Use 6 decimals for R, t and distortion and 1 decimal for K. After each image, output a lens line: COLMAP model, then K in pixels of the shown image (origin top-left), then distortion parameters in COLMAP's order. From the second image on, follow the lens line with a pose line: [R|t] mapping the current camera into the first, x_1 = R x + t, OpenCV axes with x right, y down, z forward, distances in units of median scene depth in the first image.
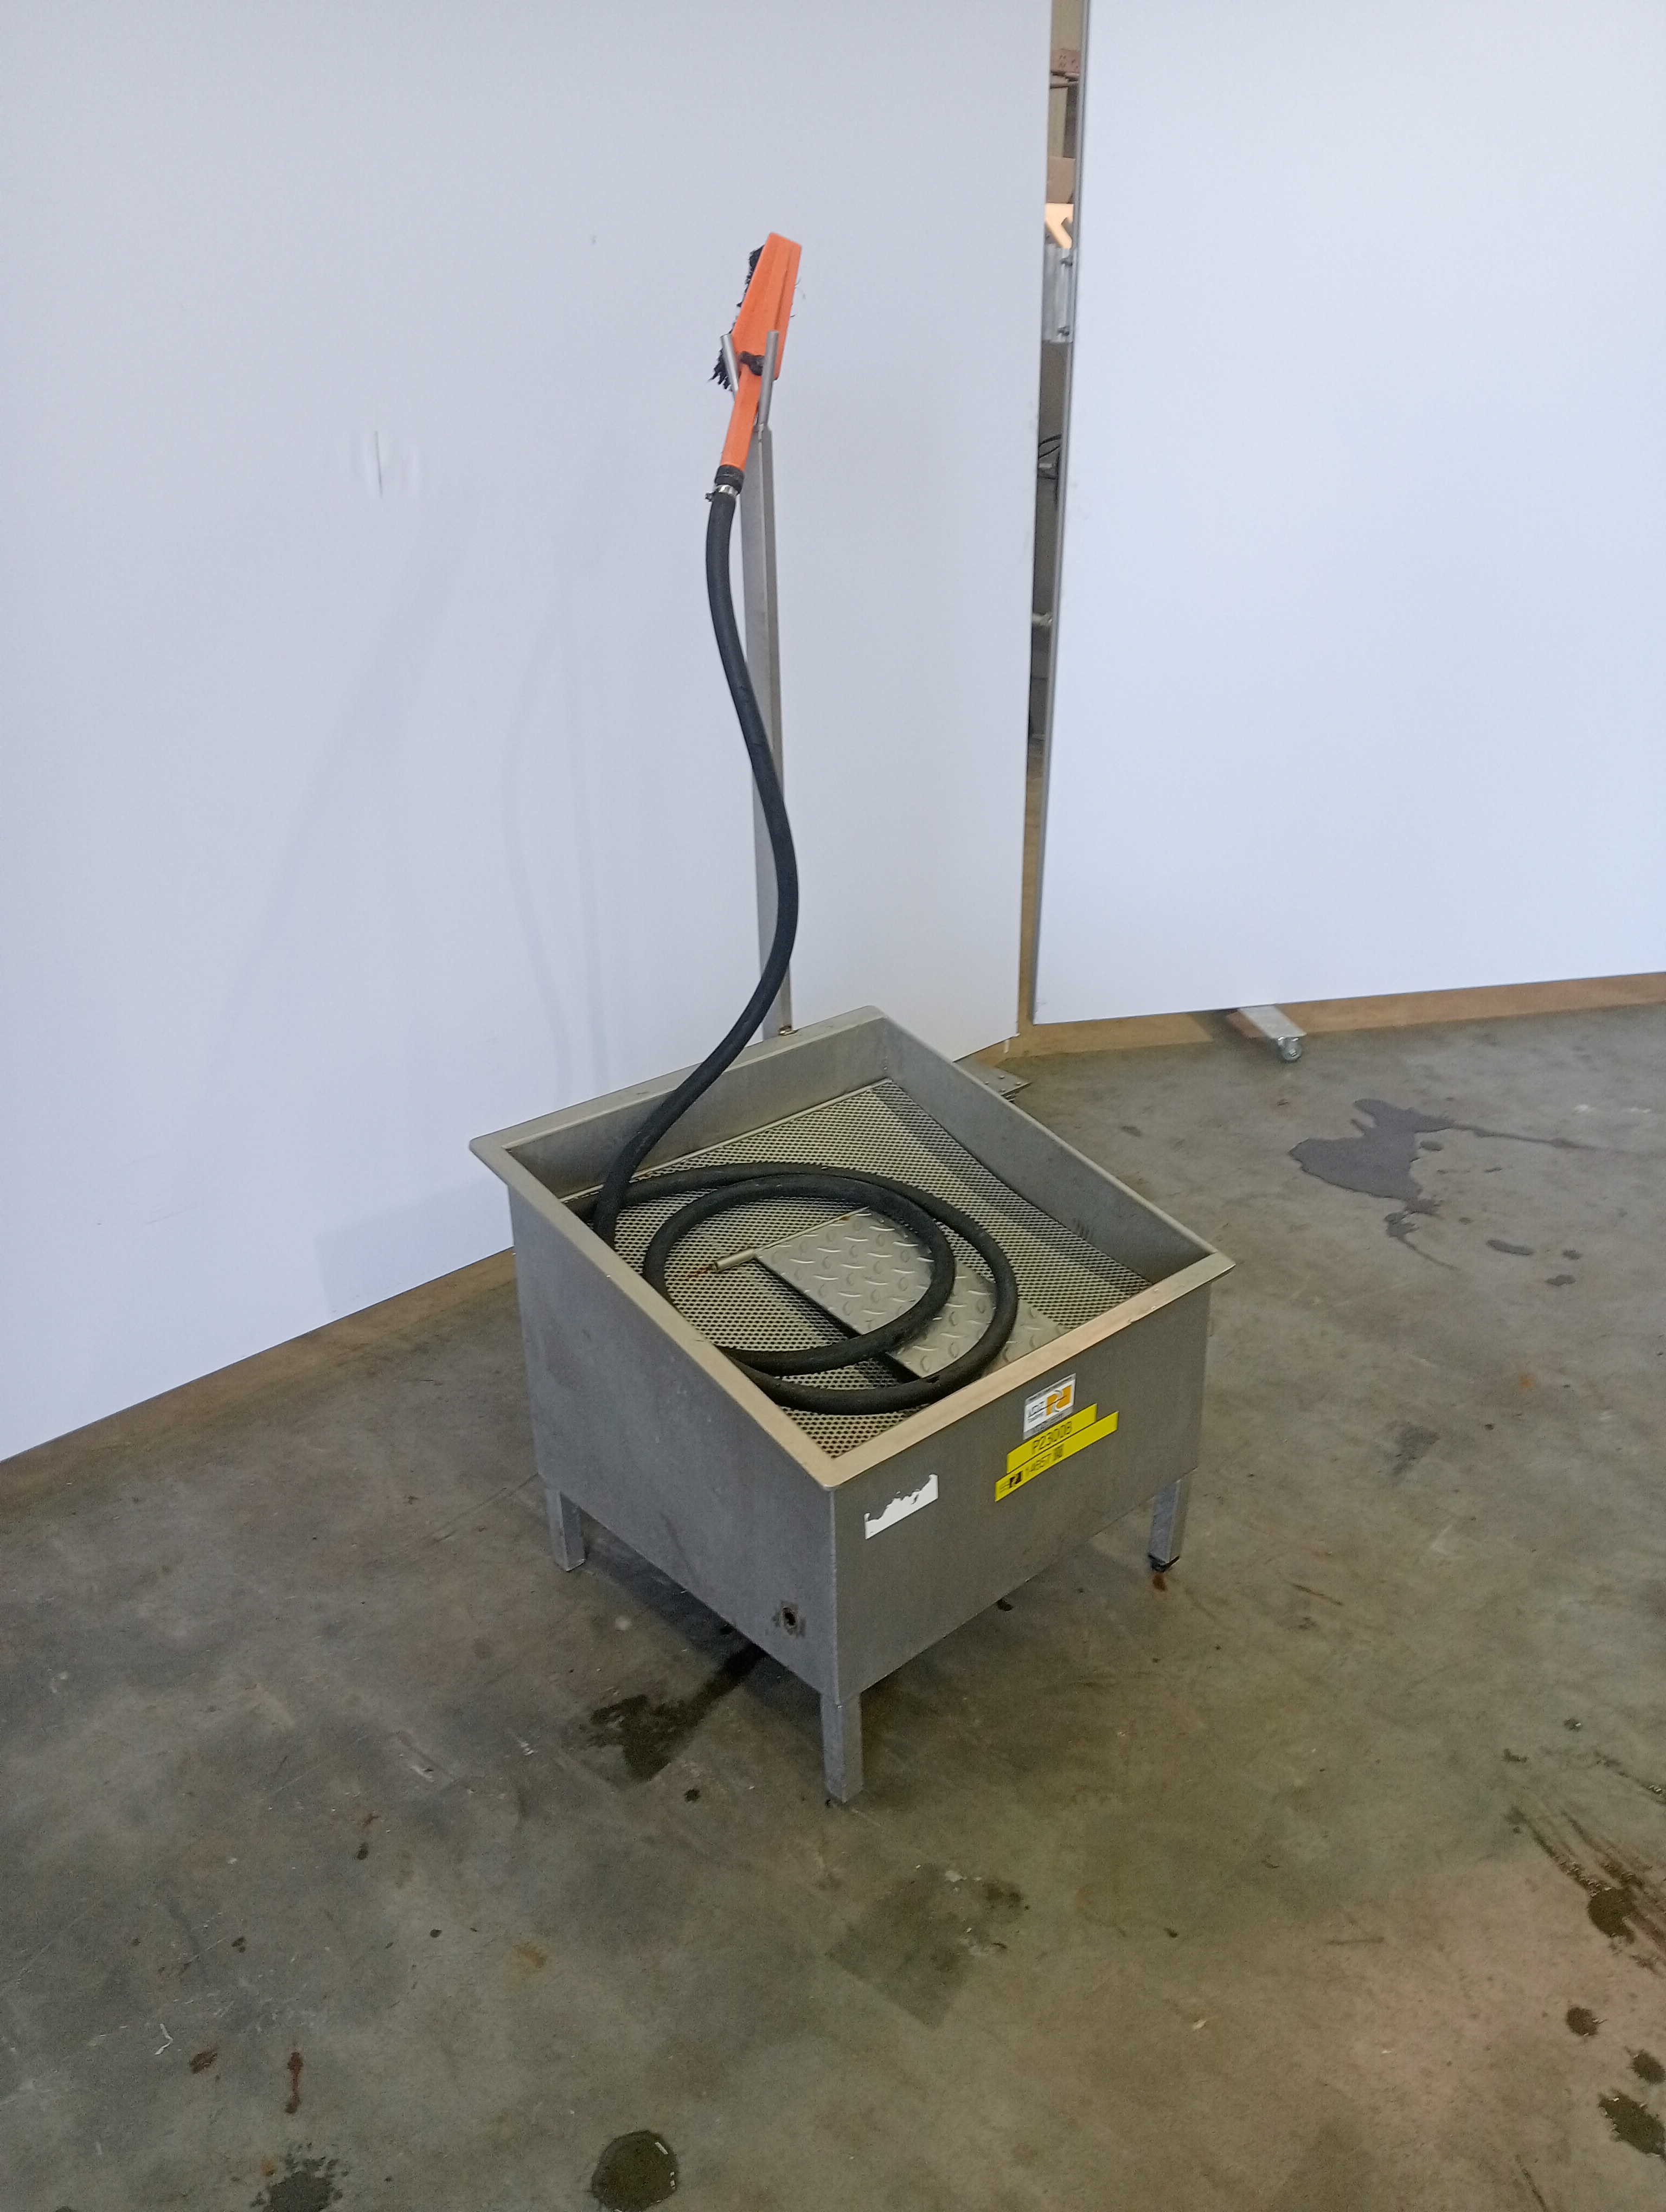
lens RADIAL K [[1764.5, 0, 847.9], [0, 1764.5, 1097.9], [0, 0, 1]] dist [0.032554, -0.058315]
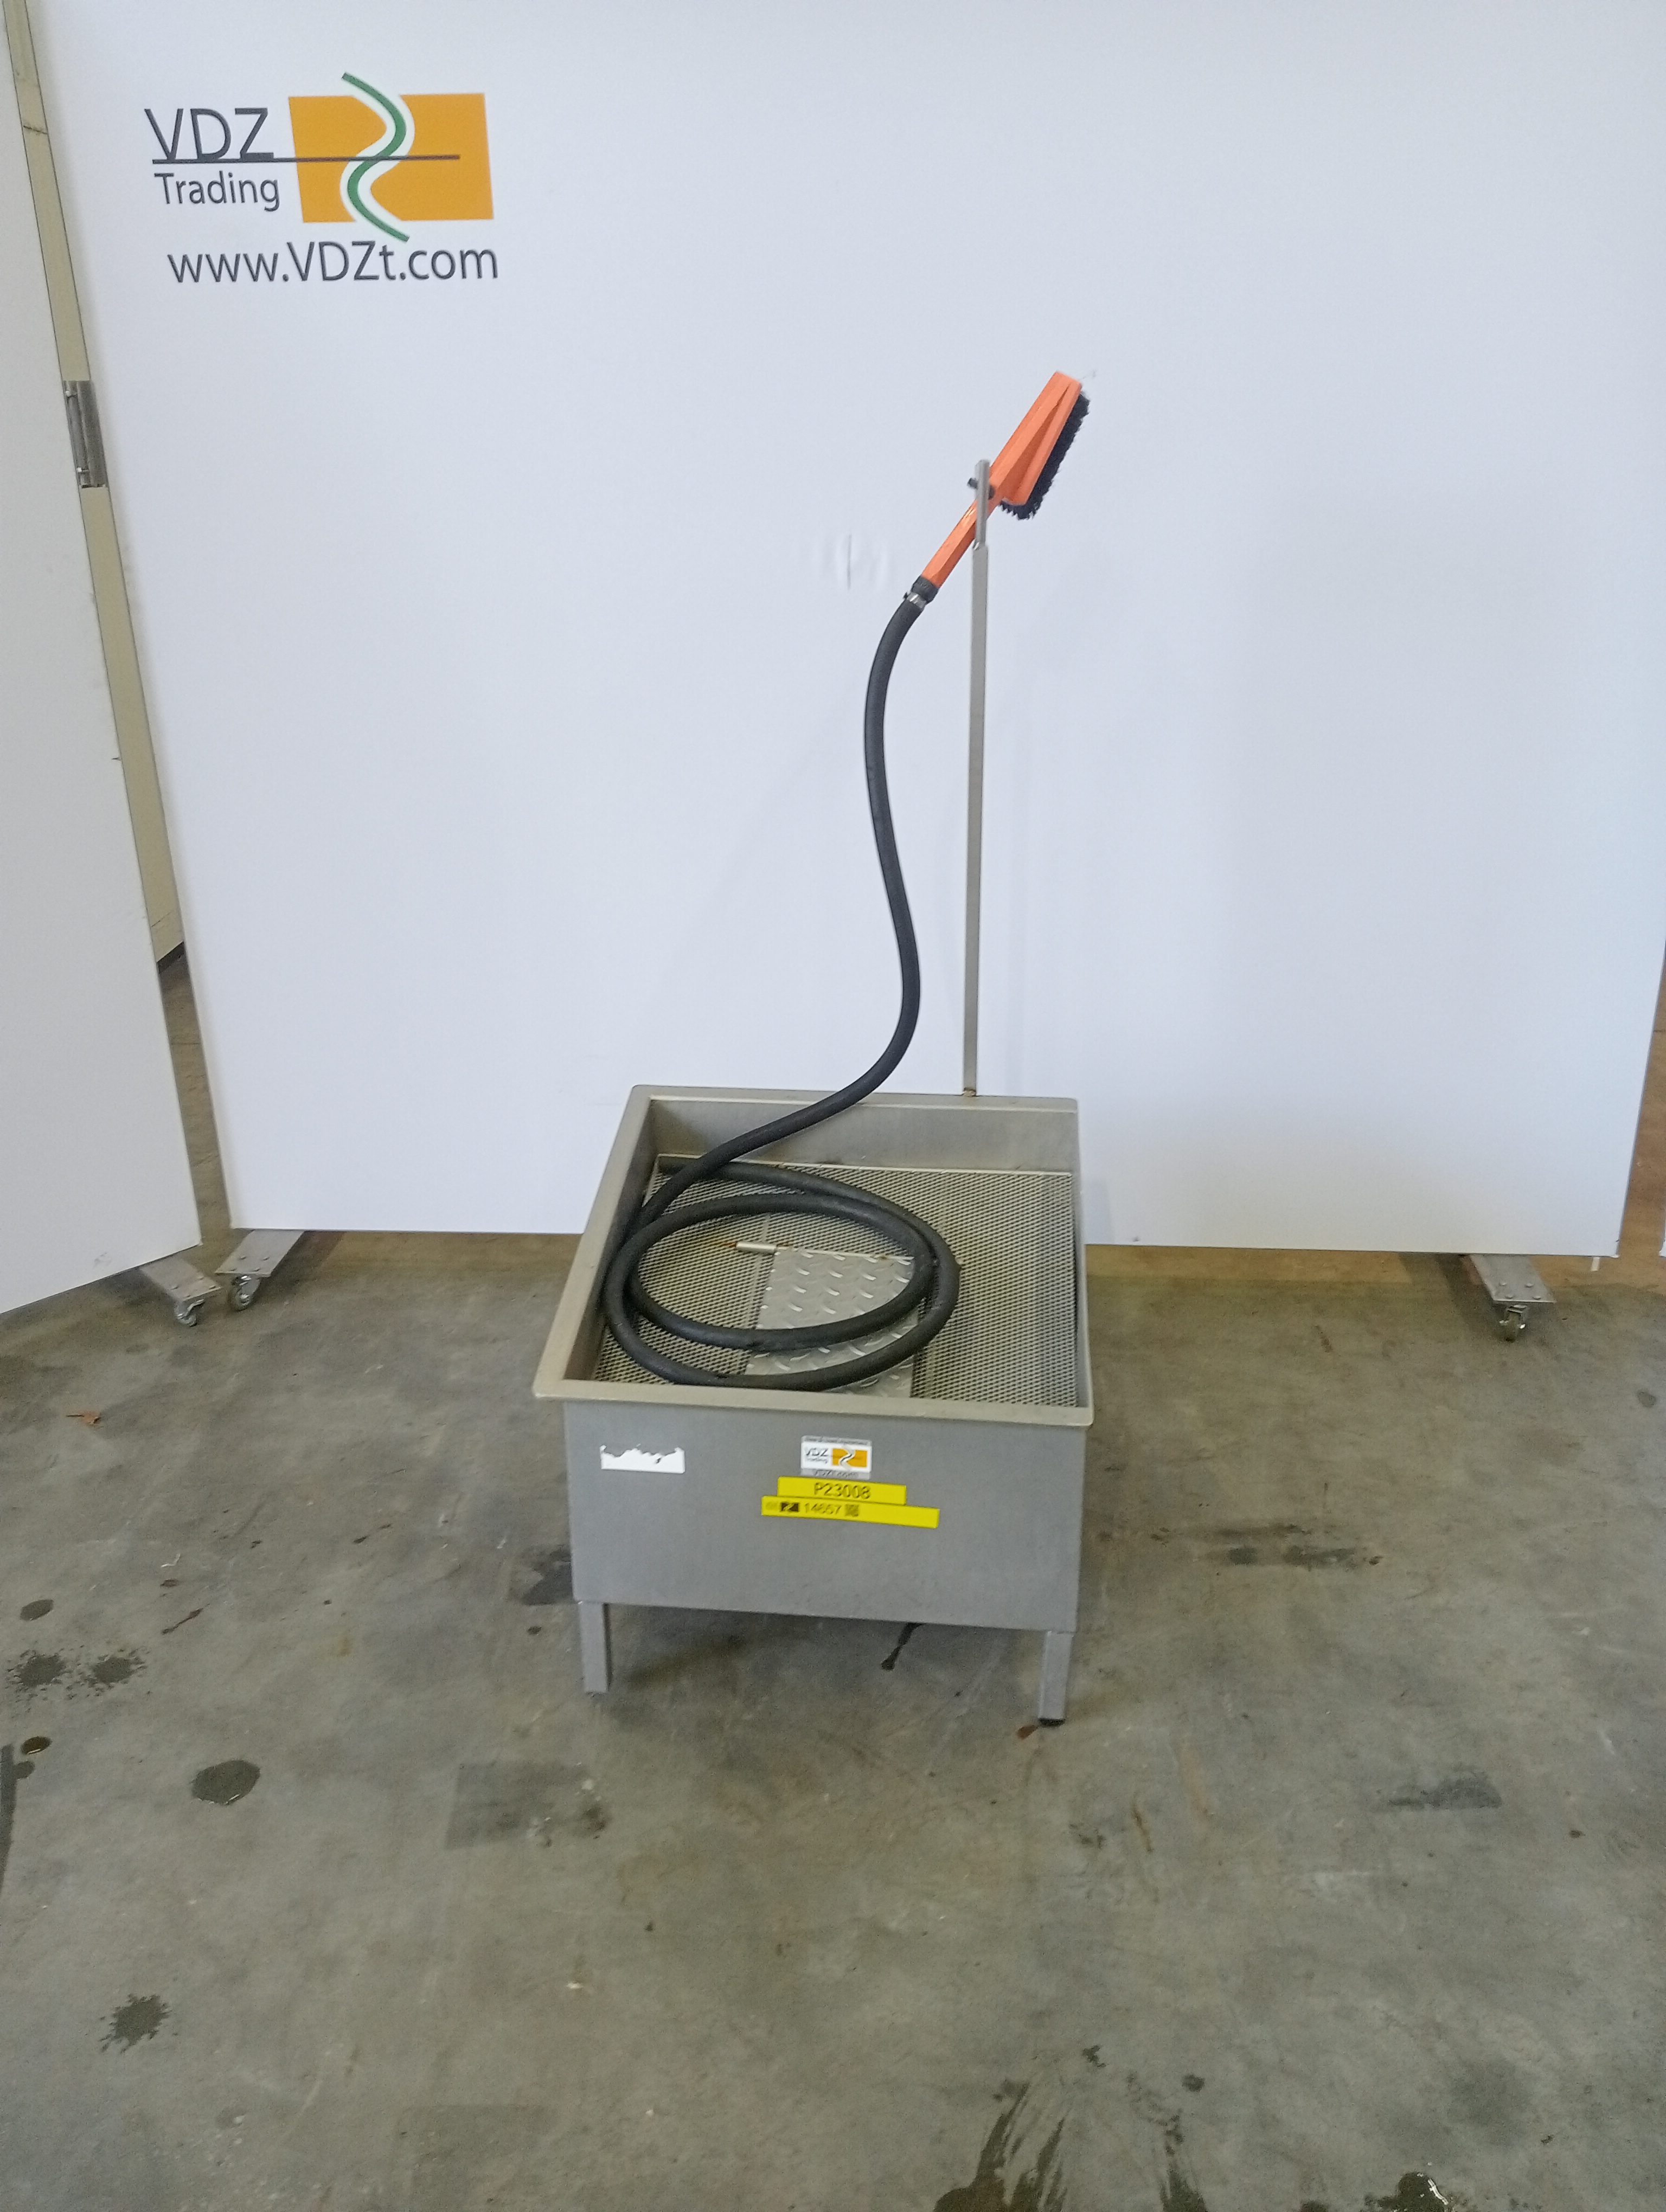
lens RADIAL K [[1764.5, 0, 836.9], [0, 1764.5, 1094.9], [0, 0, 1]] dist [0.032554, -0.058315]
pose [[0.664322, 0.271187, -0.696516, 0.764555], [-0.307059, 0.948613, 0.076474, -0.109252], [0.681463, 0.163068, 0.713455, 0.200833]]
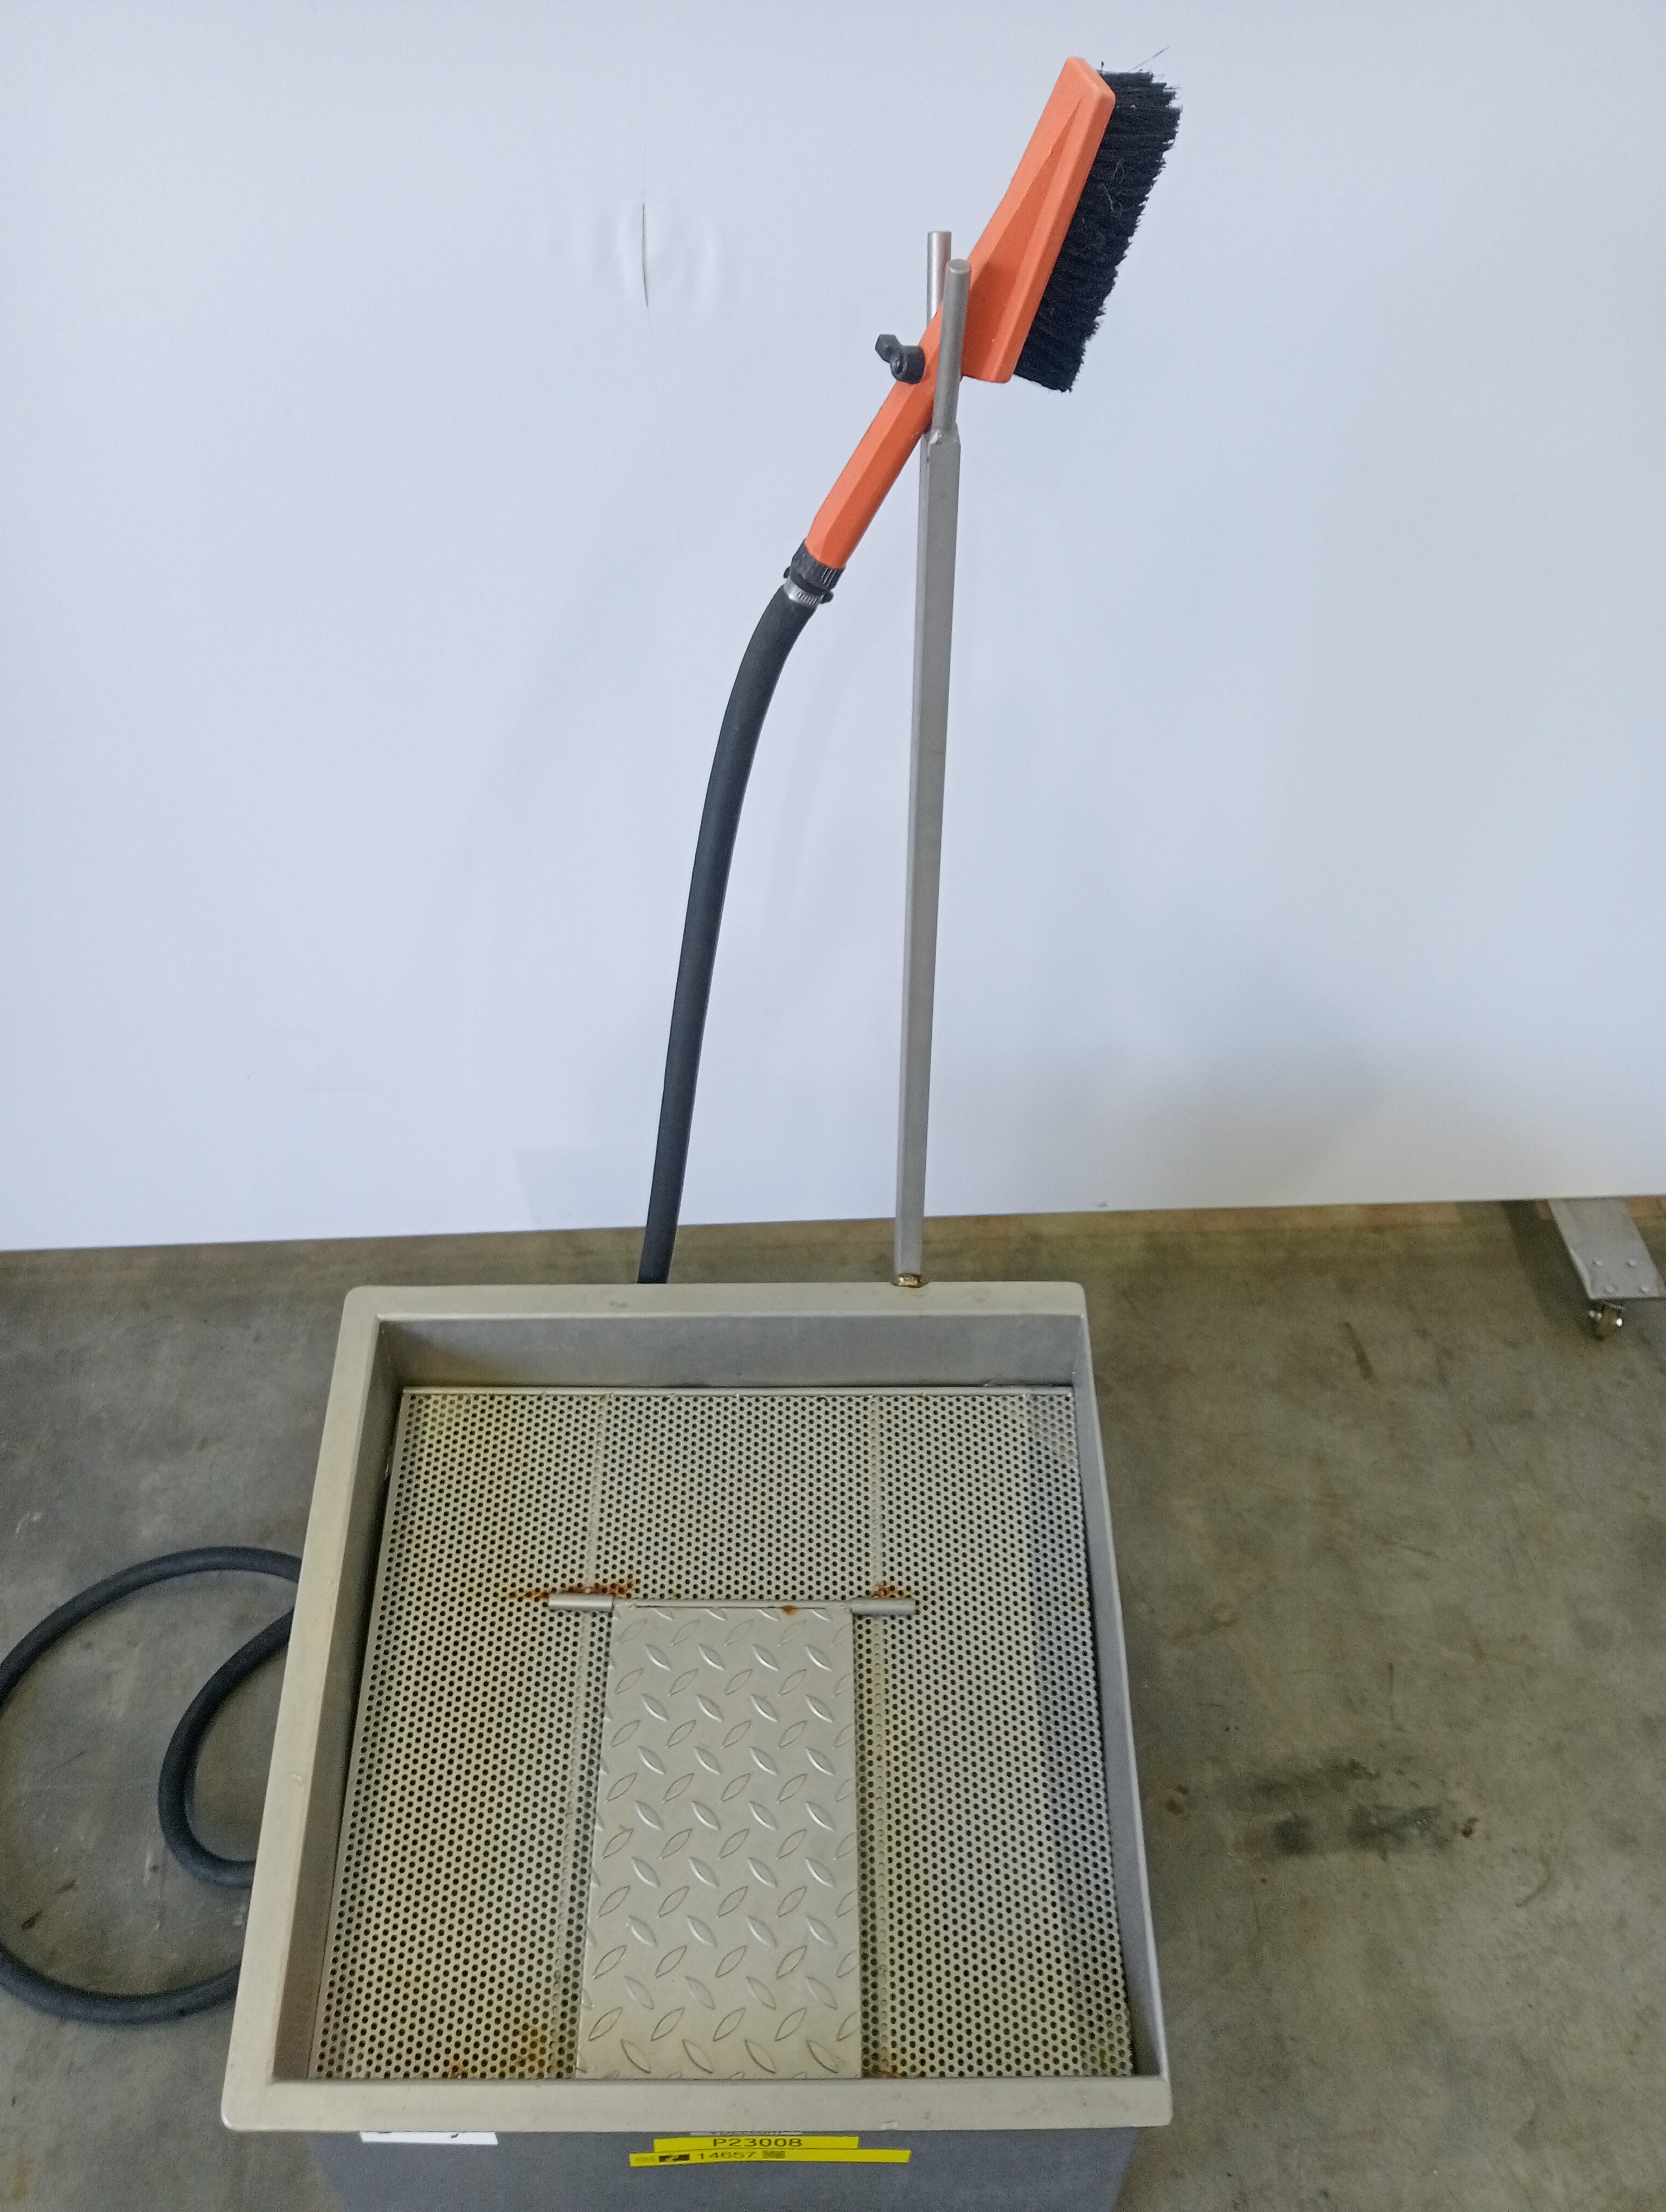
lens RADIAL K [[1764.5, 0, 847.1], [0, 1764.5, 1111.3], [0, 0, 1]] dist [0.032554, -0.058315]
pose [[0.743369, 0.463767, -0.481998, 0.274039], [-0.288036, 0.872316, 0.395094, -0.404172], [0.603686, -0.154868, 0.782035, 0.549257]]
